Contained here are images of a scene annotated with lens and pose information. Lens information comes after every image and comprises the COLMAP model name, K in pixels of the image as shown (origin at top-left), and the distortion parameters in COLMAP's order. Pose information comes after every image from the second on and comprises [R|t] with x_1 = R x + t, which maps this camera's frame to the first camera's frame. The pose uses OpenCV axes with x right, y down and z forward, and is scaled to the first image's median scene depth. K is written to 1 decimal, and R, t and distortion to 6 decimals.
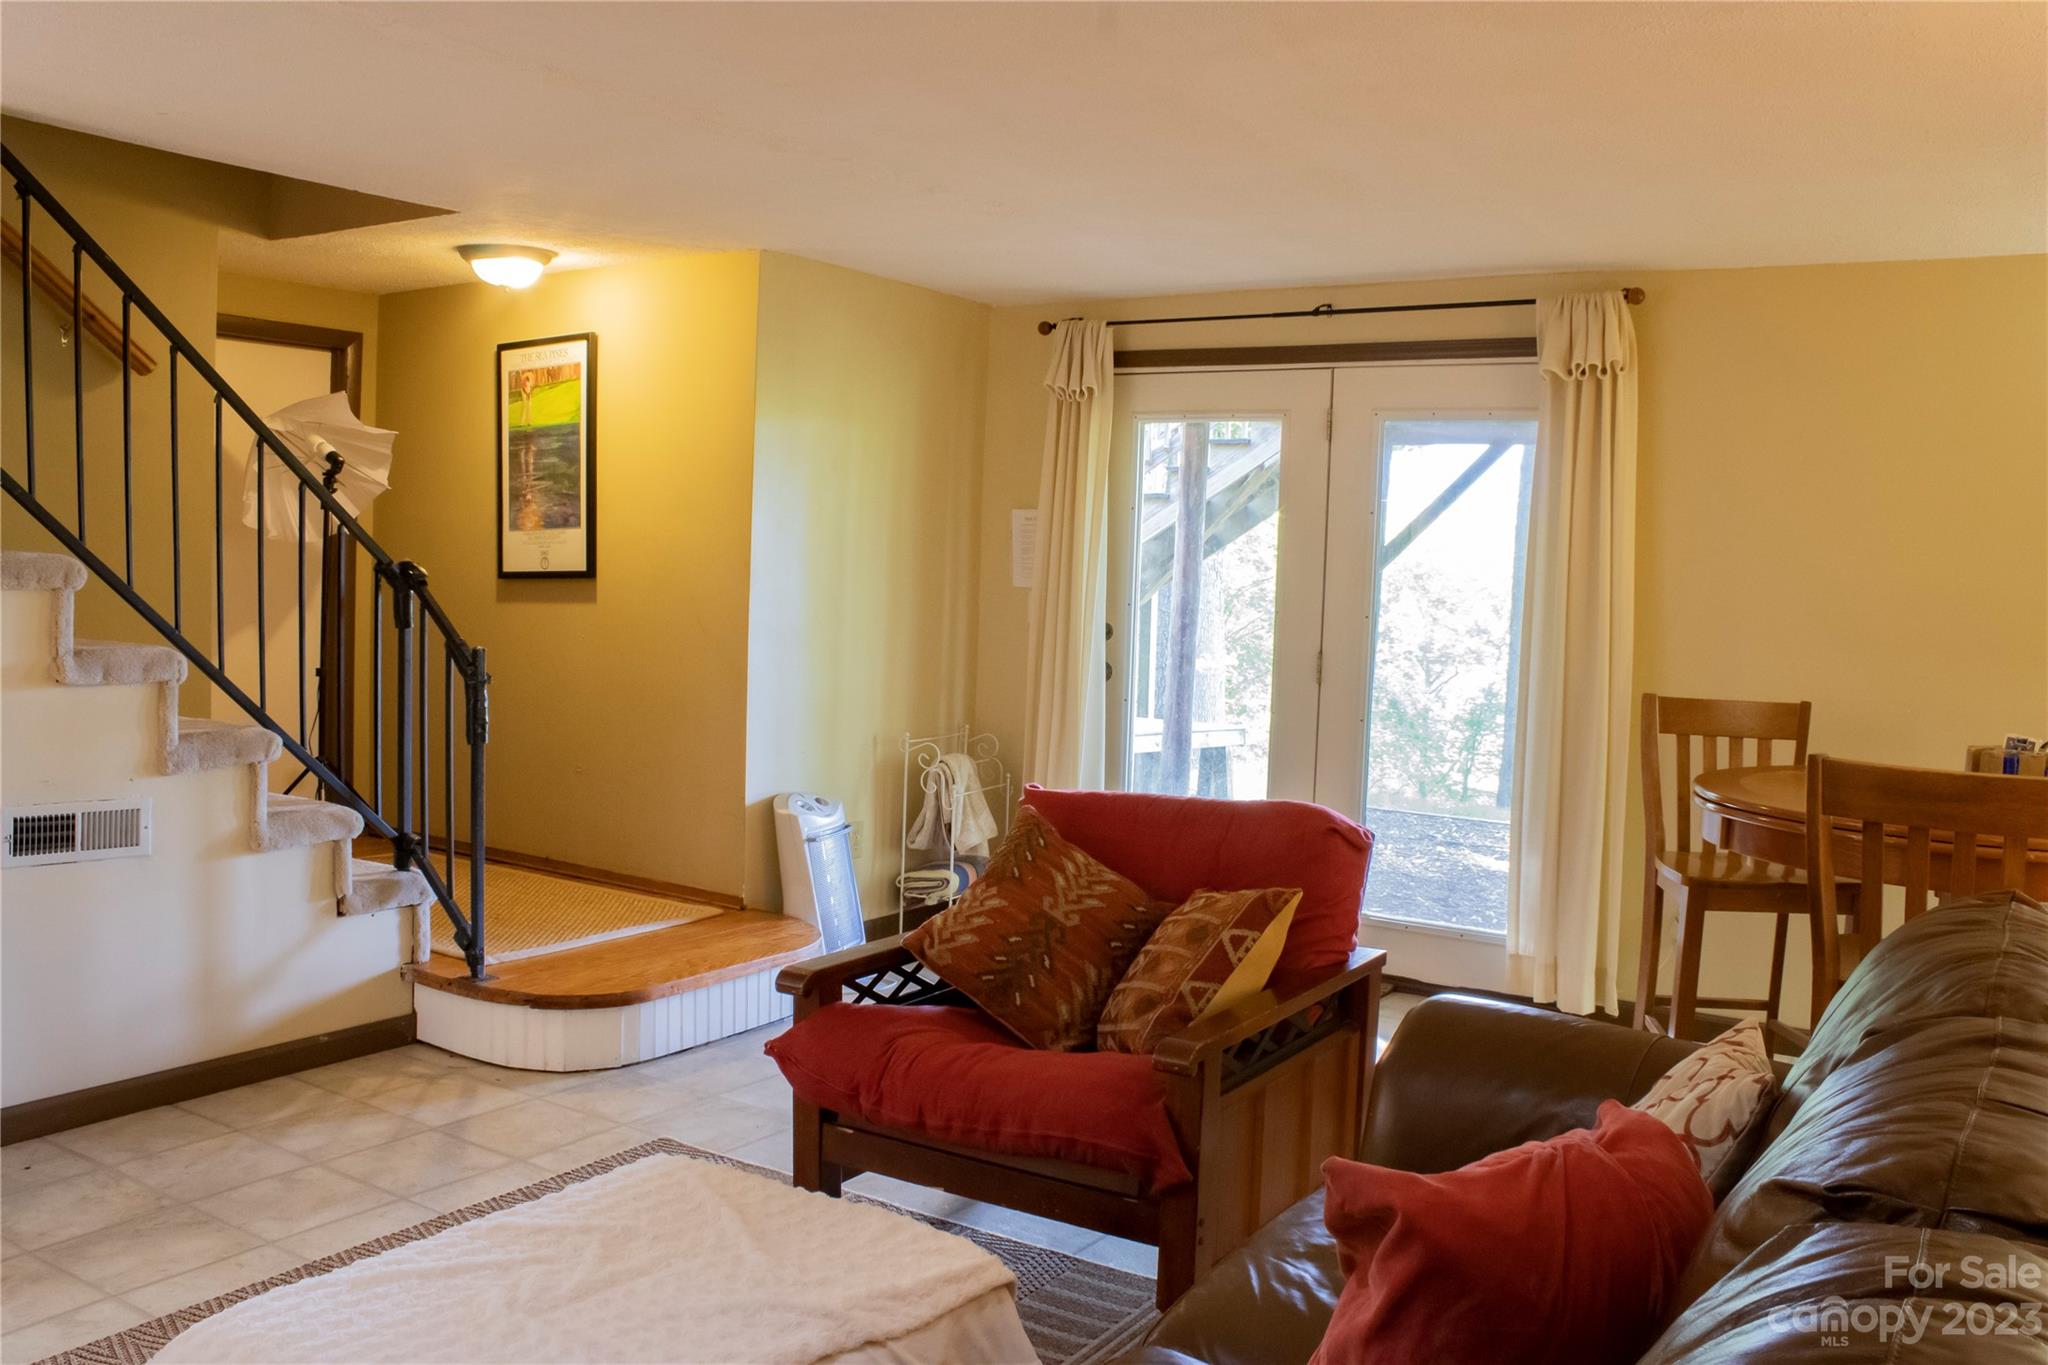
lens RADIAL K [[1788.7, 0, 1024.0], [0, 1788.7, 682.5], [0, 0, 1]] dist [-0.001160, -0.000881]
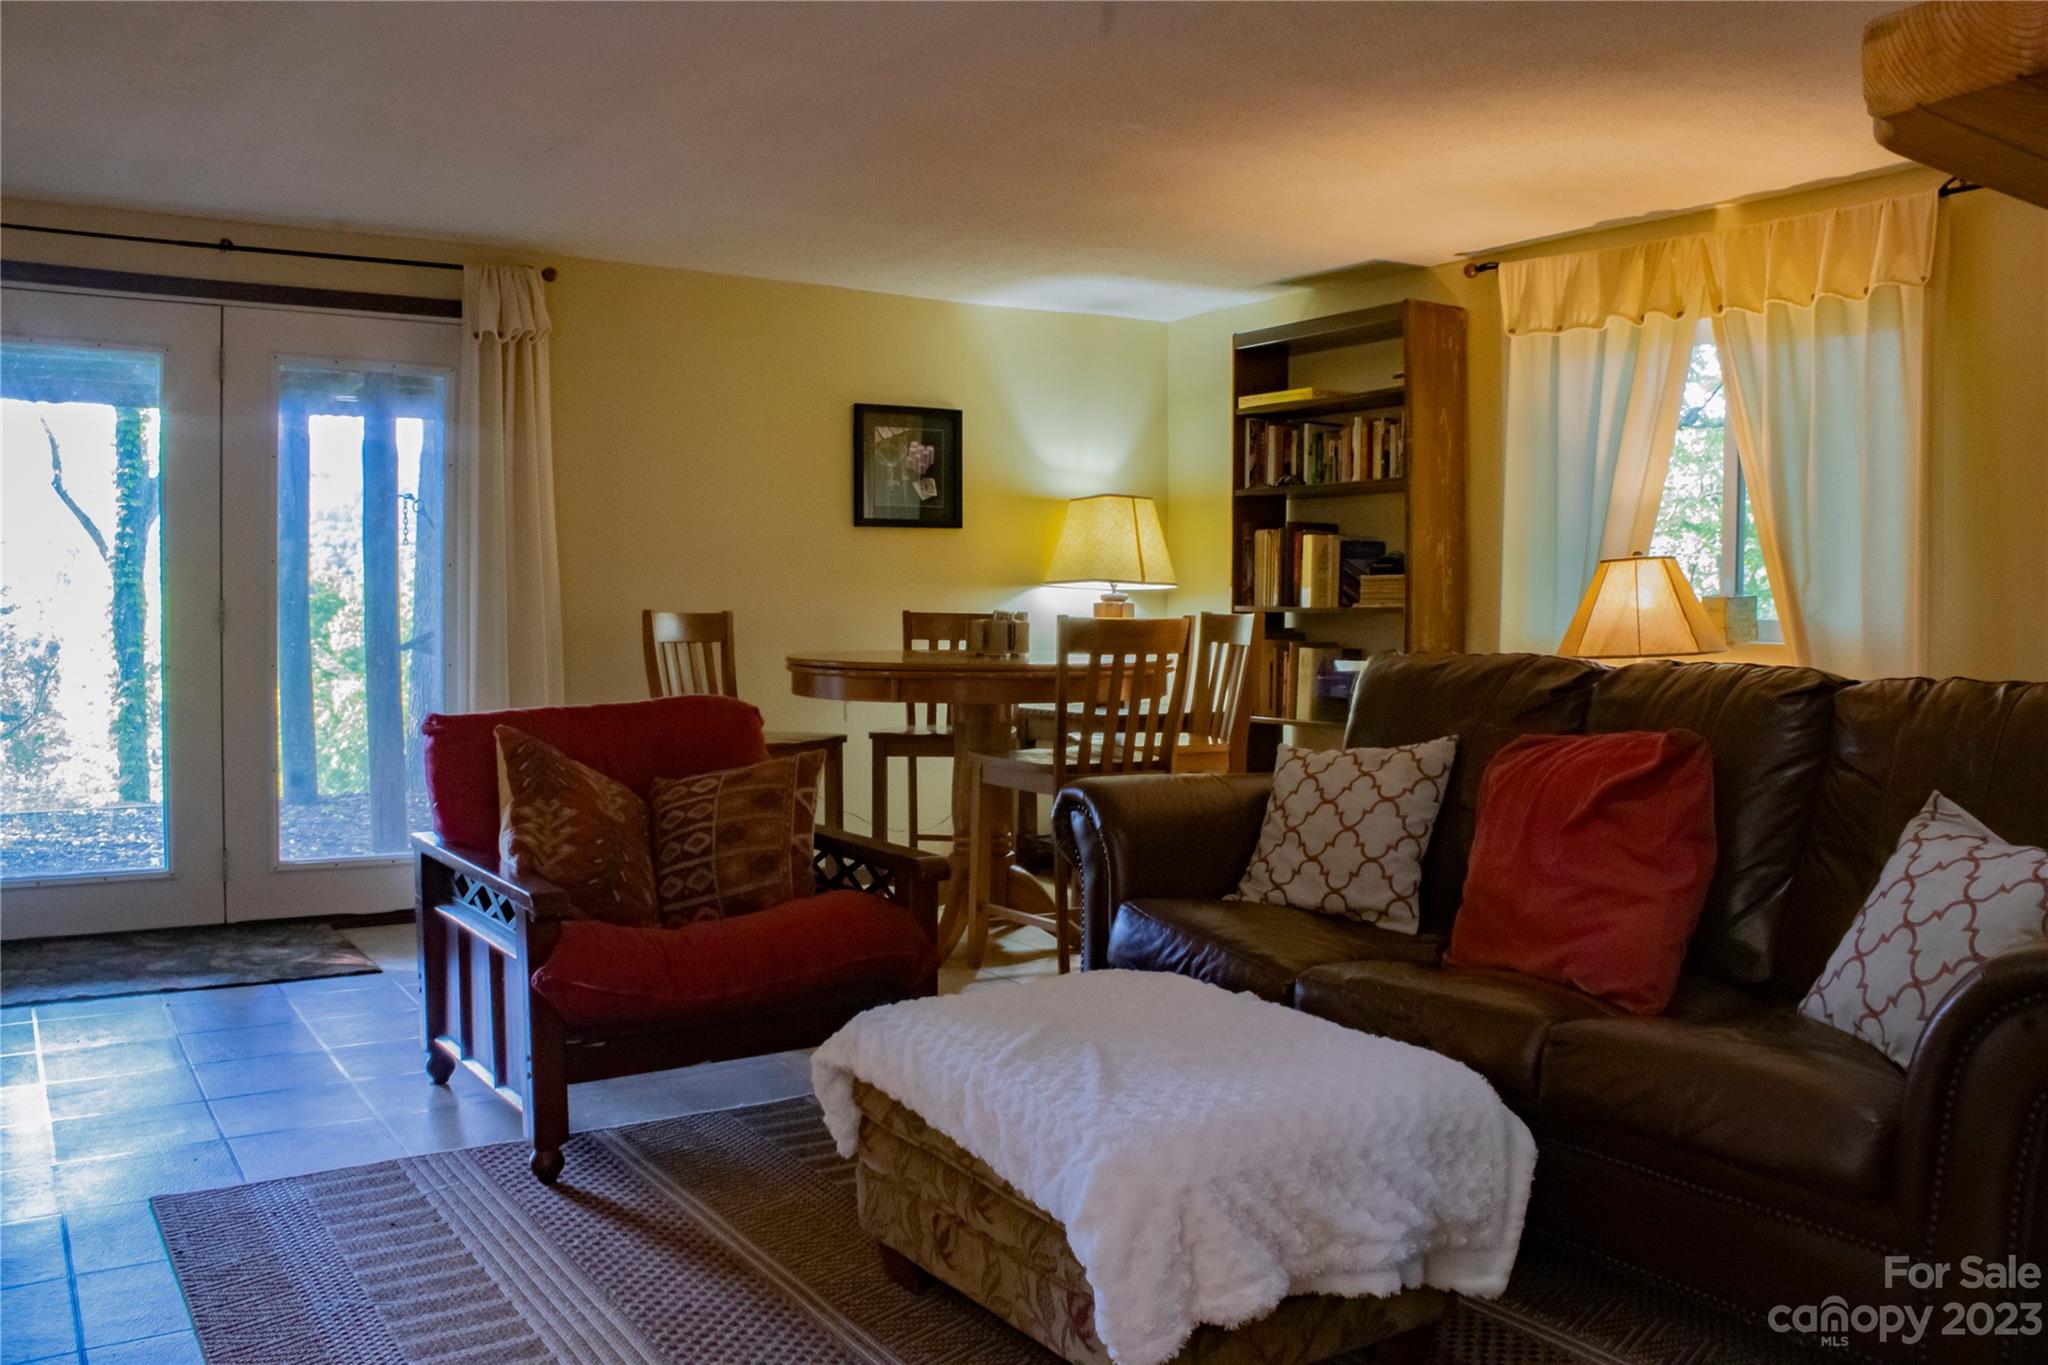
lens RADIAL K [[1788.7, 0, 1024.0], [0, 1788.7, 682.5], [0, 0, 1]] dist [-0.001160, -0.000881]
pose [[0.434840, -0.074978, 0.897381, -0.577068], [0.078093, 0.995913, 0.045369, 0.017507], [-0.897115, 0.050351, 0.438918, 0.227764]]
